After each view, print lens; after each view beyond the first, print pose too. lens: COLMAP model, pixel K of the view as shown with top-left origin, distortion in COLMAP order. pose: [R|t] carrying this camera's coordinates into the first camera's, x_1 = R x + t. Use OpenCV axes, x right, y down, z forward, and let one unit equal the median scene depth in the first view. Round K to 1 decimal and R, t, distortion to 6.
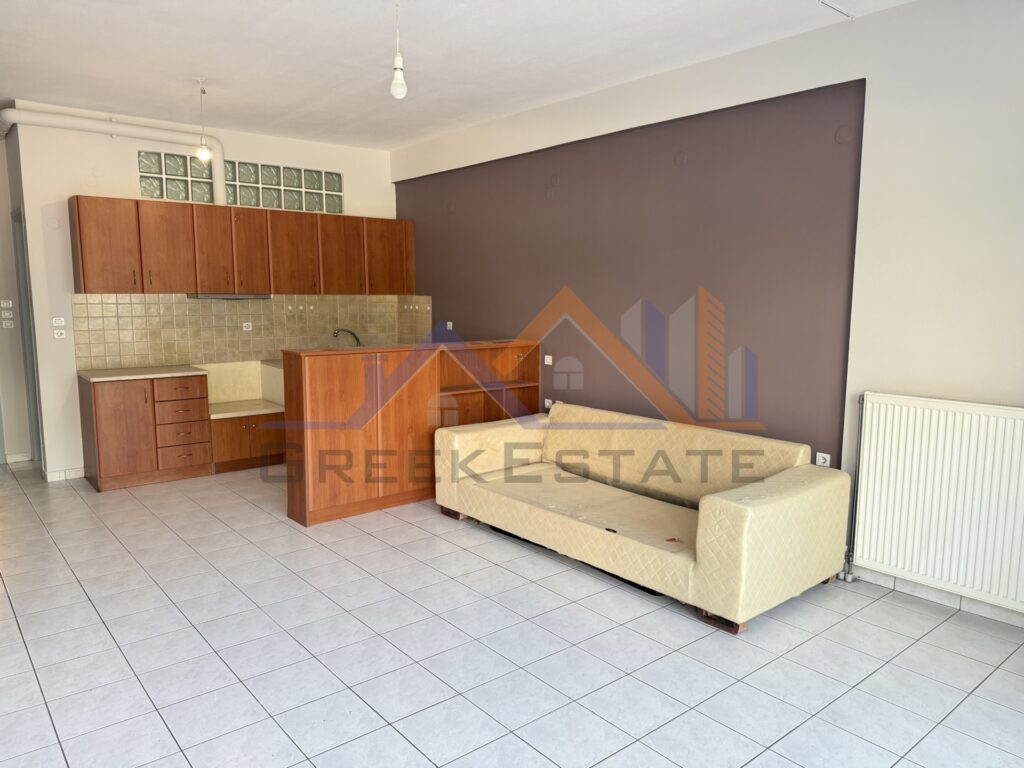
lens RADIAL K [[713.3, 0, 510.8], [0, 713.3, 387.6], [0, 0, 1]] dist [0.093359, -0.106612]
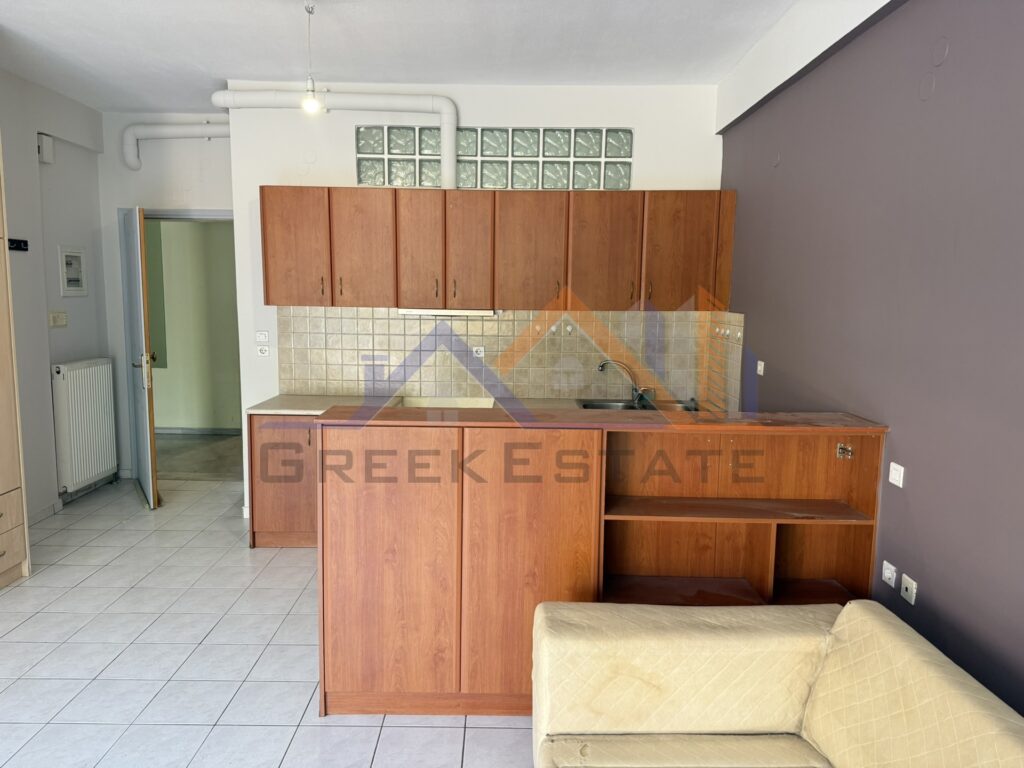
lens RADIAL K [[713.3, 0, 510.8], [0, 713.3, 387.6], [0, 0, 1]] dist [0.093359, -0.106612]
pose [[0.775106, 0.090639, -0.625297, 0.127342], [-0.094064, 0.995182, 0.027655, -0.073005], [0.624790, 0.037383, 0.779897, 0.459542]]
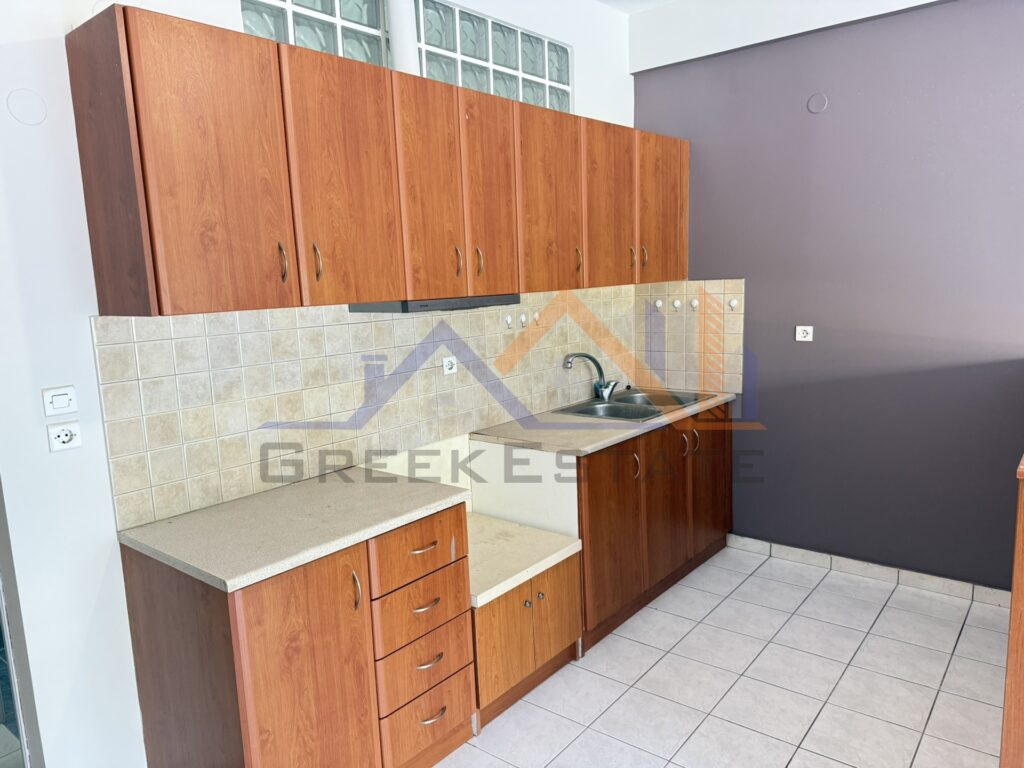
lens RADIAL K [[713.3, 0, 510.8], [0, 713.3, 387.6], [0, 0, 1]] dist [0.093359, -0.106612]
pose [[0.979314, -0.076202, 0.187449, -0.424907], [0.073441, 0.997065, 0.021641, -0.079262], [-0.188548, -0.007426, 0.982036, 0.554796]]
